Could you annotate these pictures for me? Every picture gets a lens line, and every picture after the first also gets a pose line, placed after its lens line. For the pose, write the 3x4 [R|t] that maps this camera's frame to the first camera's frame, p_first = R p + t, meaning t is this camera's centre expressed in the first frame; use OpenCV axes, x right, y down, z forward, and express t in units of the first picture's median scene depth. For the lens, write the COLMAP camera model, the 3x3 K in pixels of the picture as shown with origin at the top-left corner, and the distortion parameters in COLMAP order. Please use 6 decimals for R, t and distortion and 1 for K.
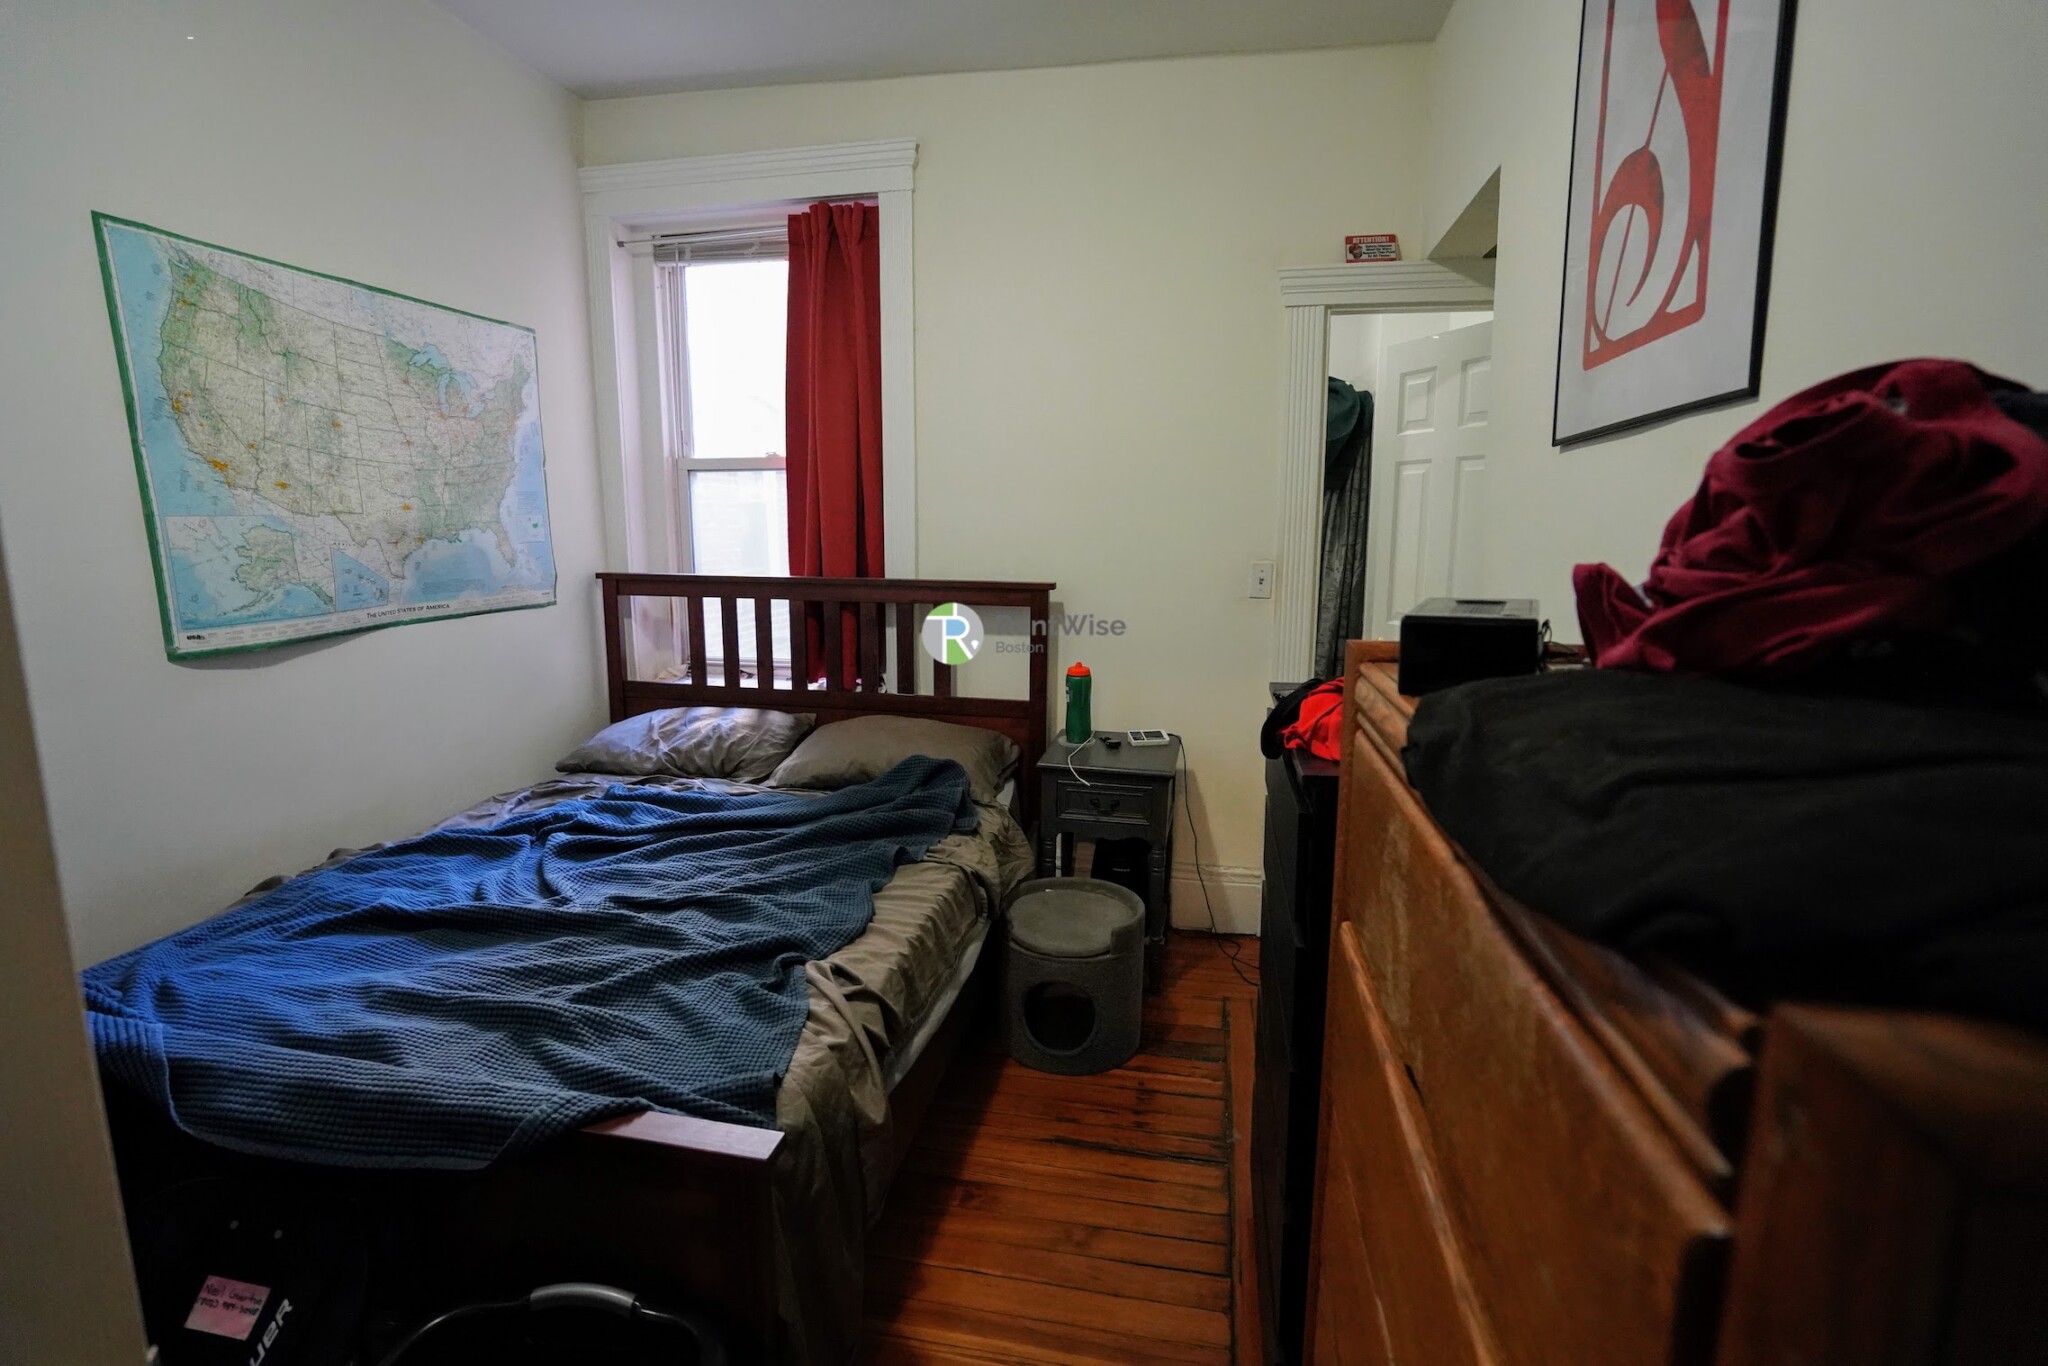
lens RADIAL K [[947.4, 0, 1025.2], [0, 947.4, 686.6], [0, 0, 1]] dist [-0.032949, 0.008091]
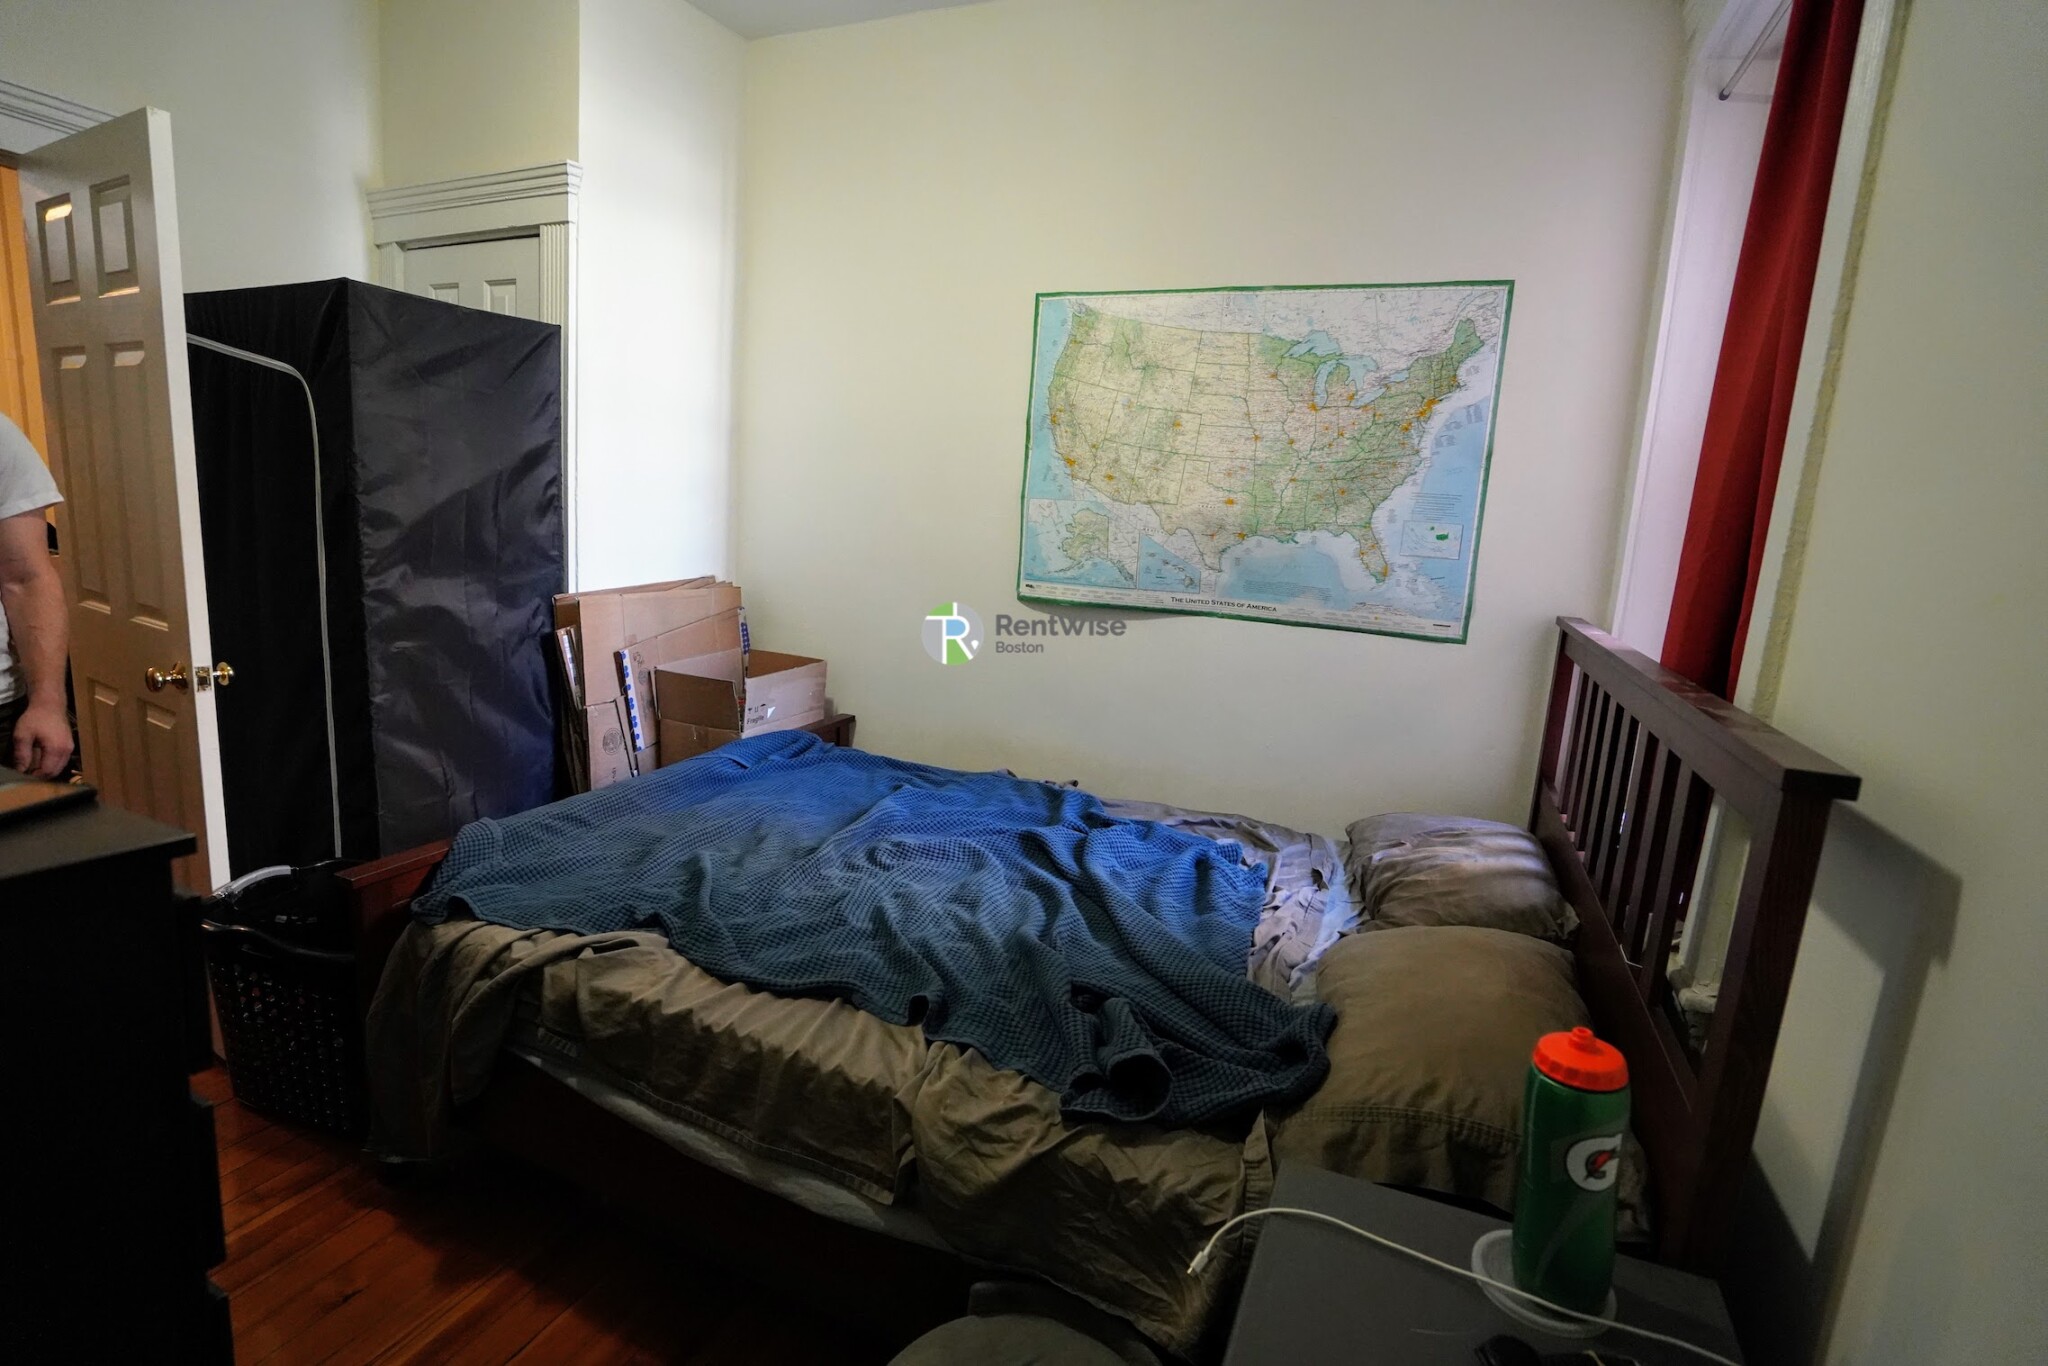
lens RADIAL K [[947.4, 0, 1025.6], [0, 947.4, 681.9], [0, 0, 1]] dist [-0.032949, 0.008091]
pose [[-0.211617, 0.141858, -0.967003, 0.420069], [-0.241991, 0.950998, 0.192467, -0.159103], [0.946920, 0.274736, -0.166919, 1.076959]]
